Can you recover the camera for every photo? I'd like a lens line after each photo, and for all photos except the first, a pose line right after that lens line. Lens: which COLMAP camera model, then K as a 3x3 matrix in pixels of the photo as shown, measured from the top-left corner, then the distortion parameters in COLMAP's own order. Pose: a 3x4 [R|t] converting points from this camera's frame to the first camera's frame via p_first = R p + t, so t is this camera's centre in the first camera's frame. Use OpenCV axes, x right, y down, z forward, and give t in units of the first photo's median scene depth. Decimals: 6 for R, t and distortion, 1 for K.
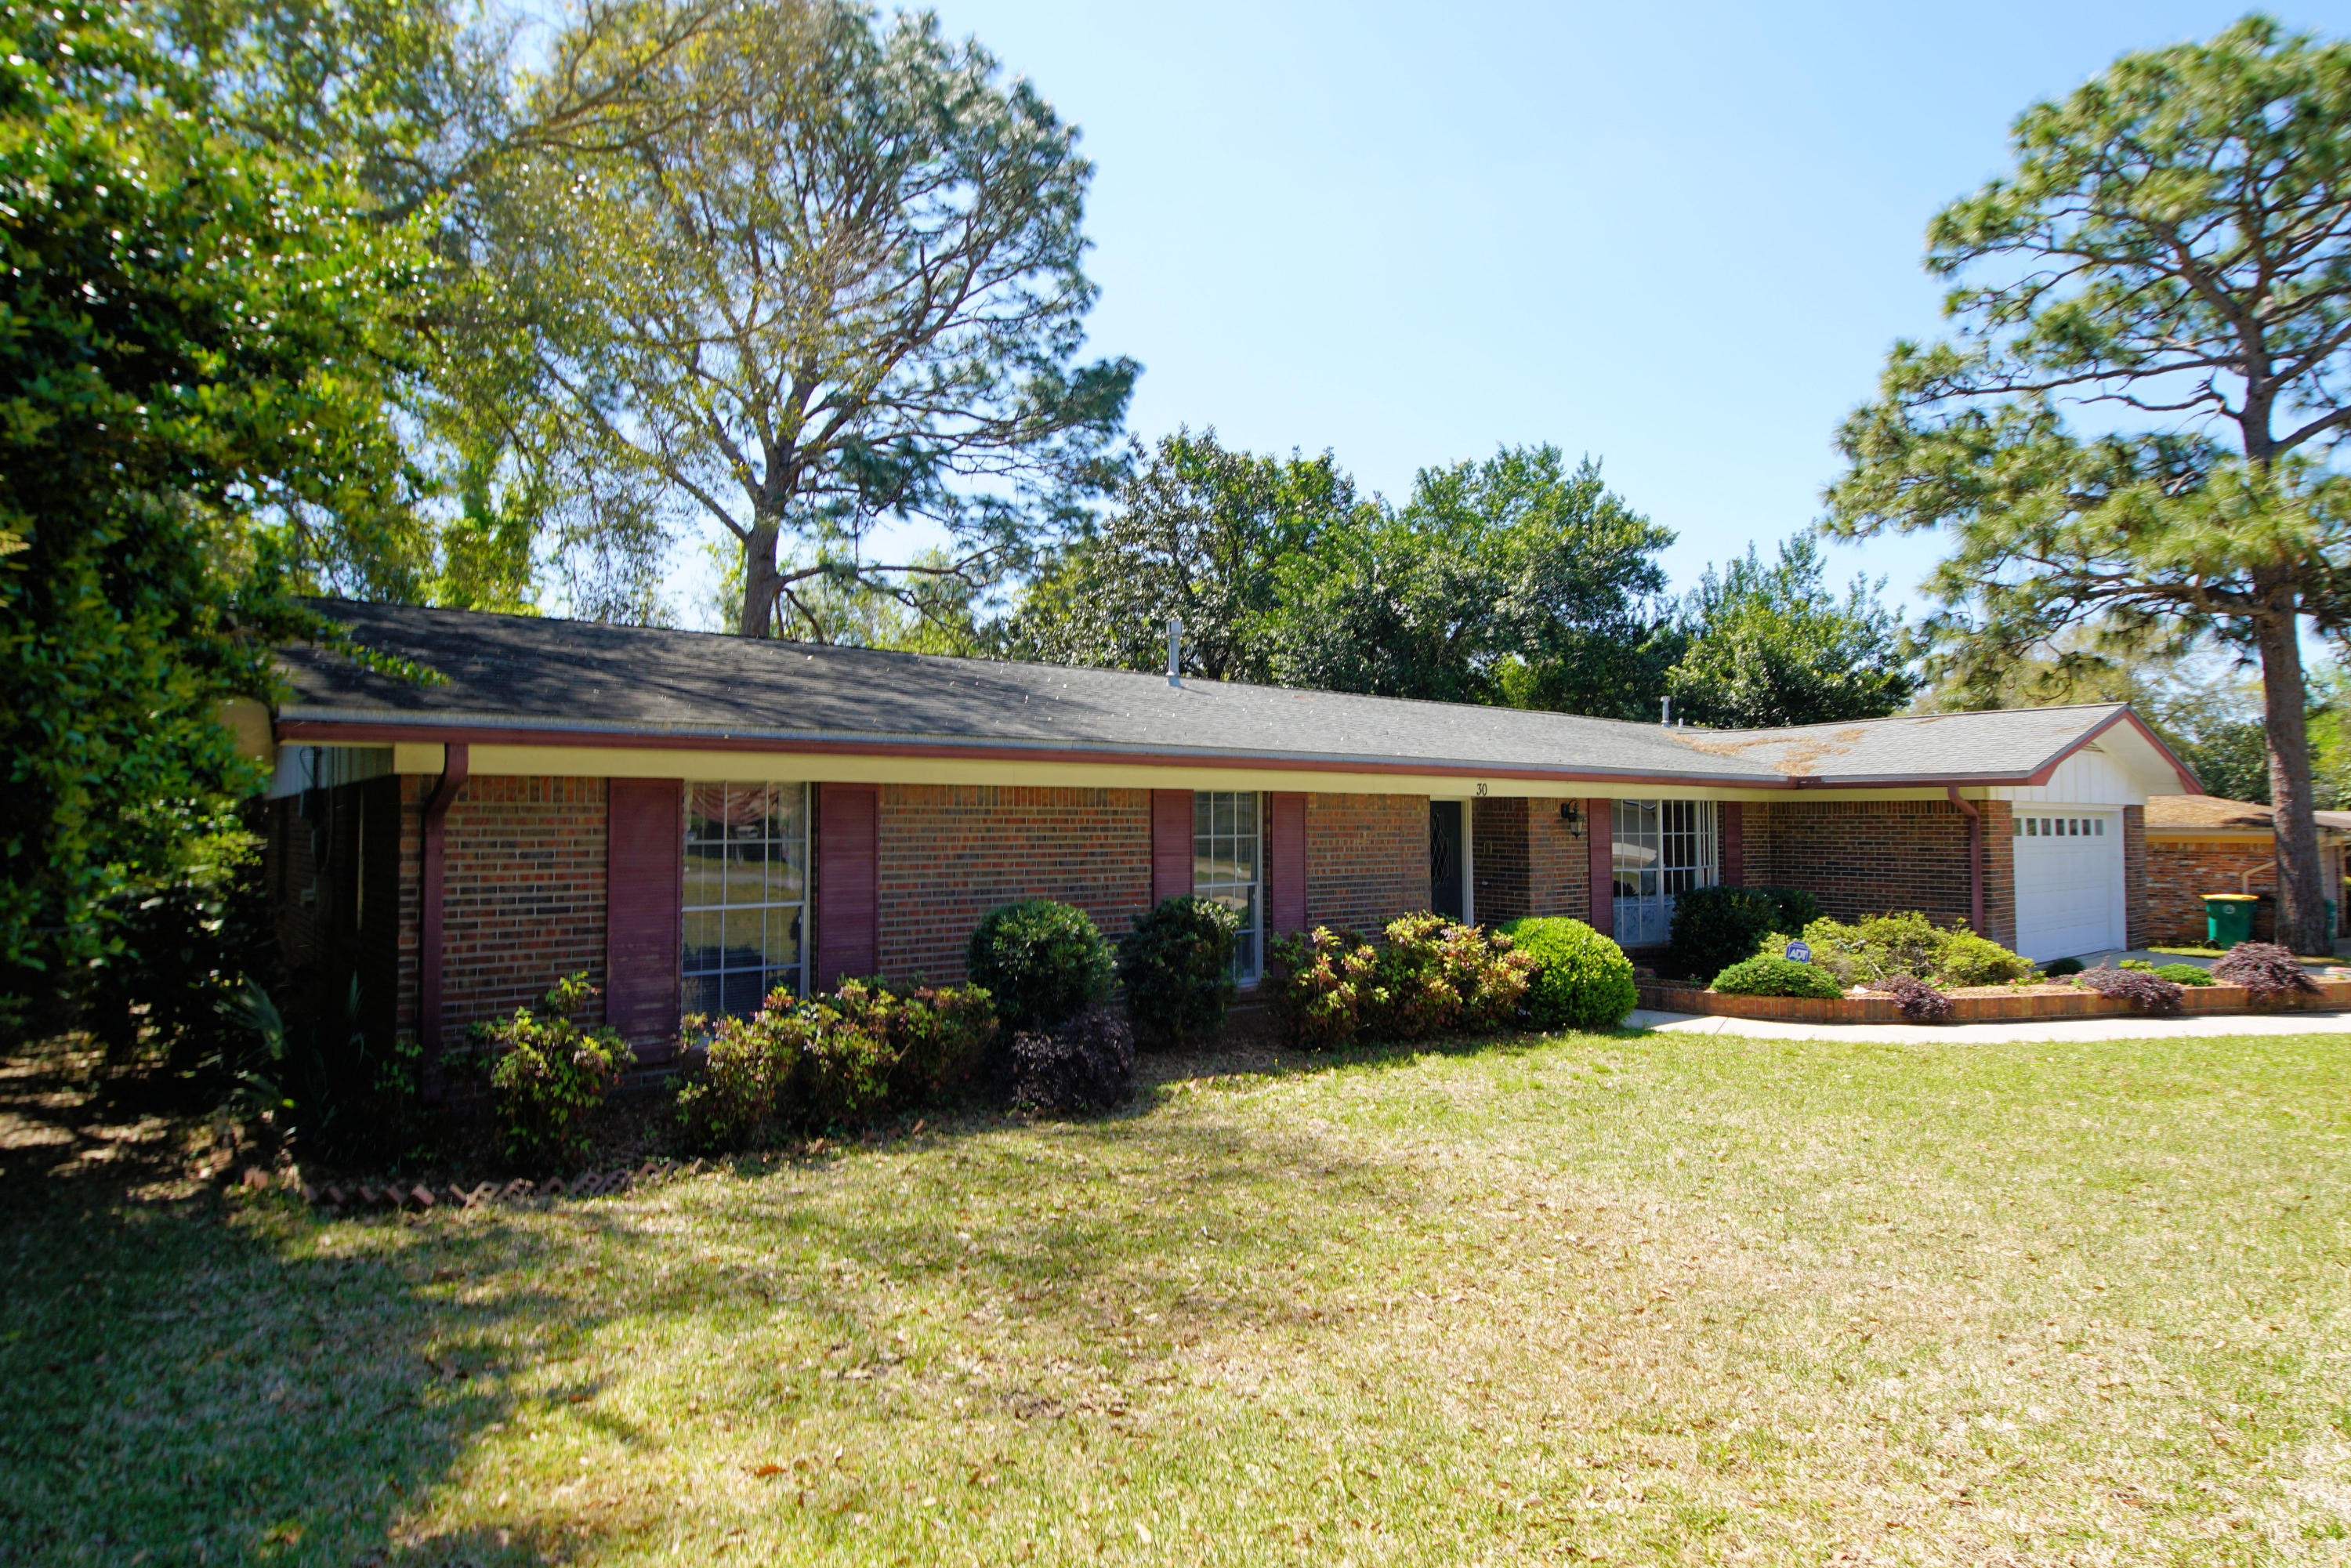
lens RADIAL K [[1259.3, 0, 1160.1], [0, 1259.3, 777.3], [0, 0, 1]] dist [0.042134, -0.041032]
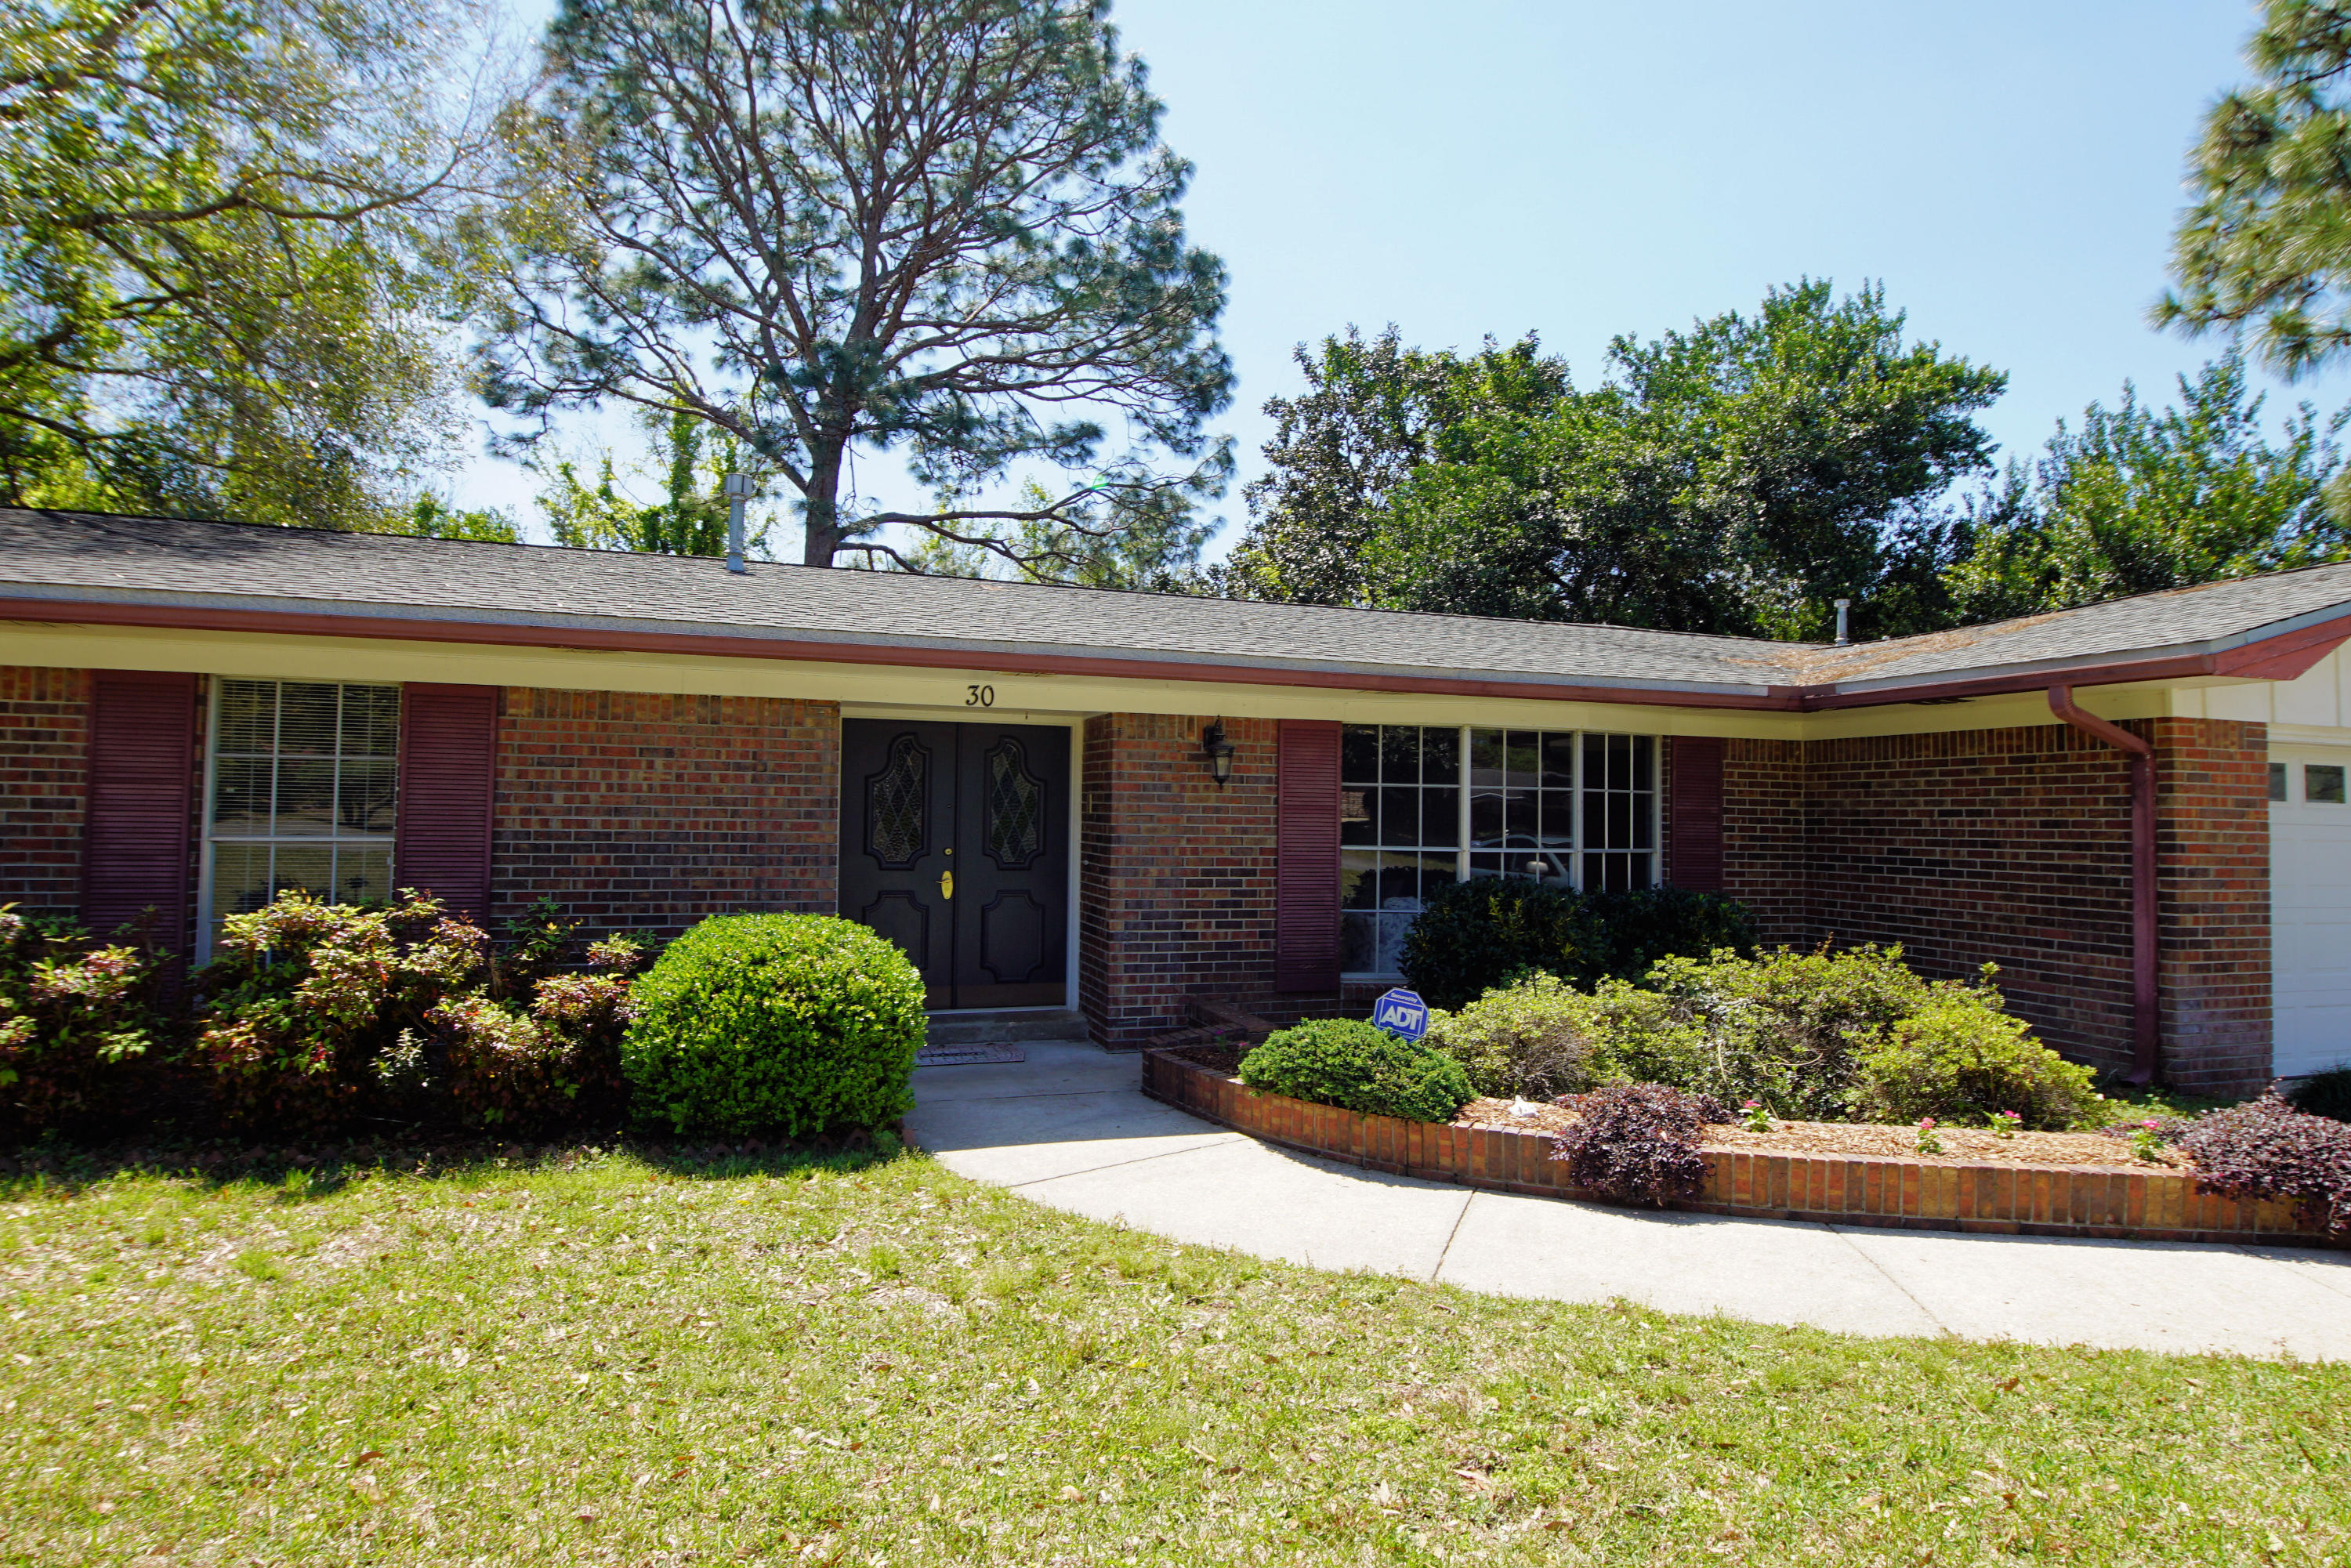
lens RADIAL K [[1259.3, 0, 1160.1], [0, 1259.3, 777.3], [0, 0, 1]] dist [0.042134, -0.041032]
pose [[0.934008, 0.001533, -0.357249, 0.346600], [-0.002163, 0.999997, -0.001365, 0.030335], [0.357246, 0.002047, 0.934008, 0.316179]]
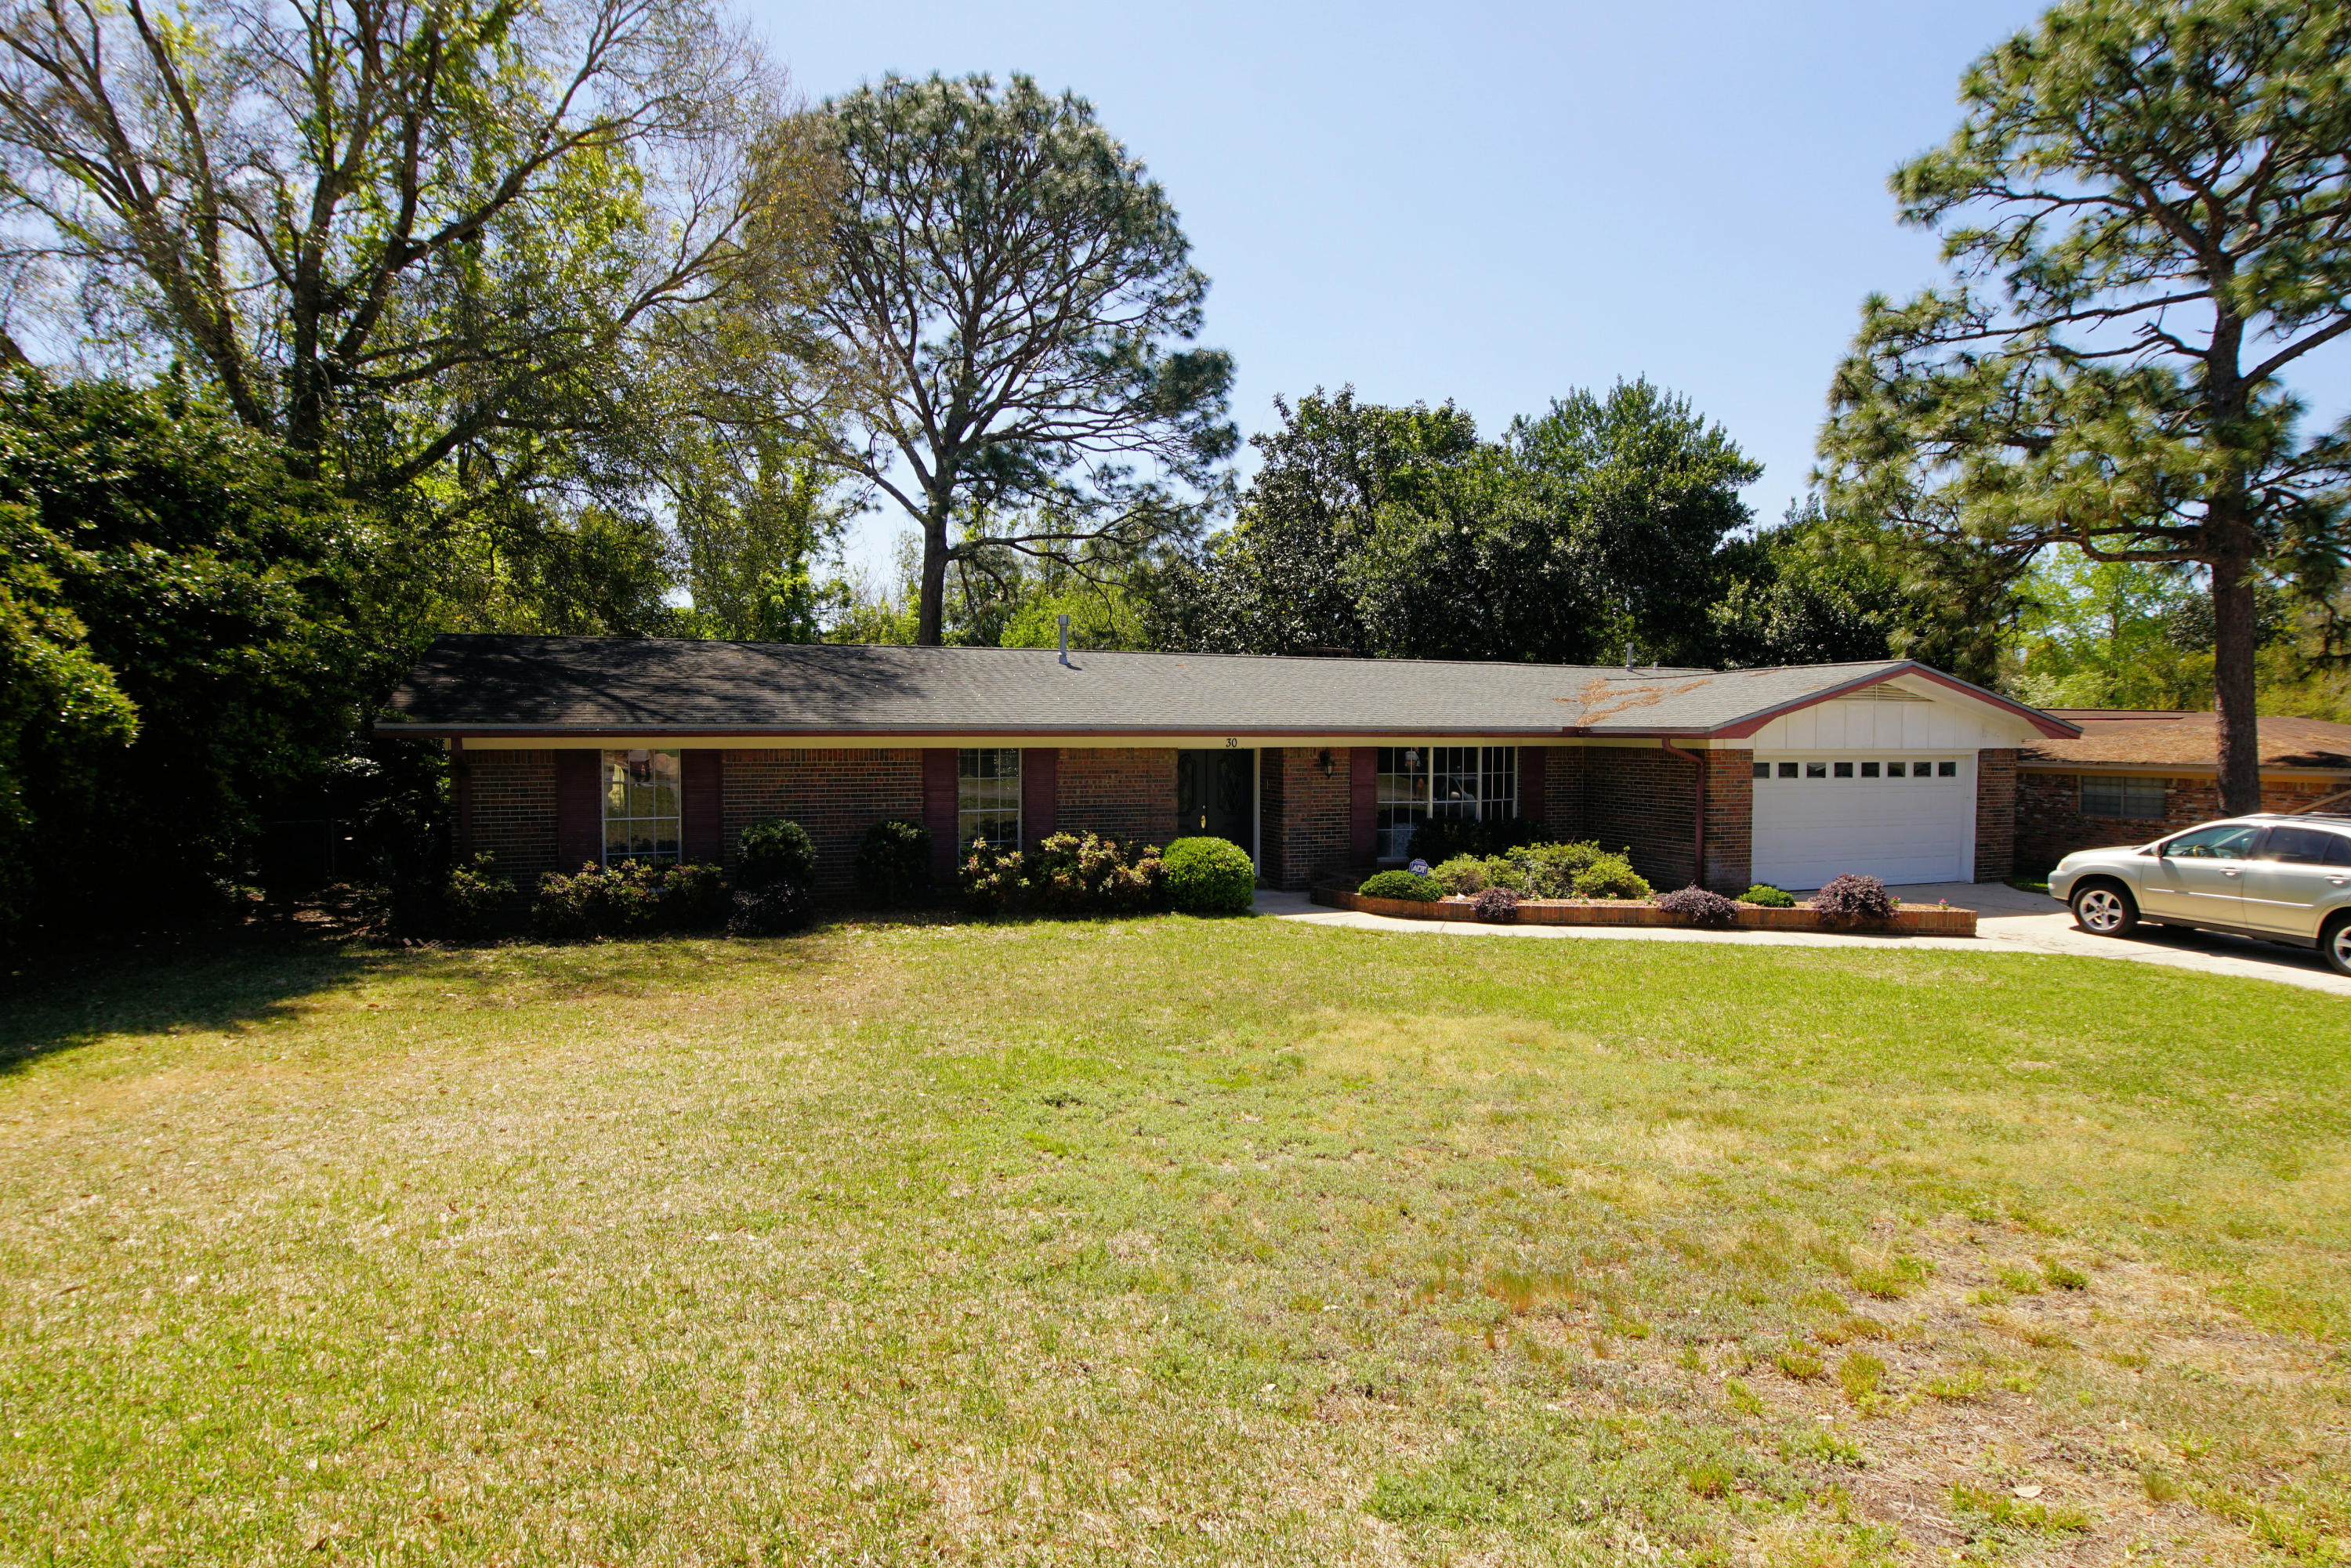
lens RADIAL K [[1259.3, 0, 1160.1], [0, 1259.3, 777.3], [0, 0, 1]] dist [0.042134, -0.041032]
pose [[0.956708, 0.014380, -0.290695, 0.371528], [0.006947, 0.997366, 0.072200, -0.033447], [0.290967, -0.071093, 0.954088, -0.207554]]
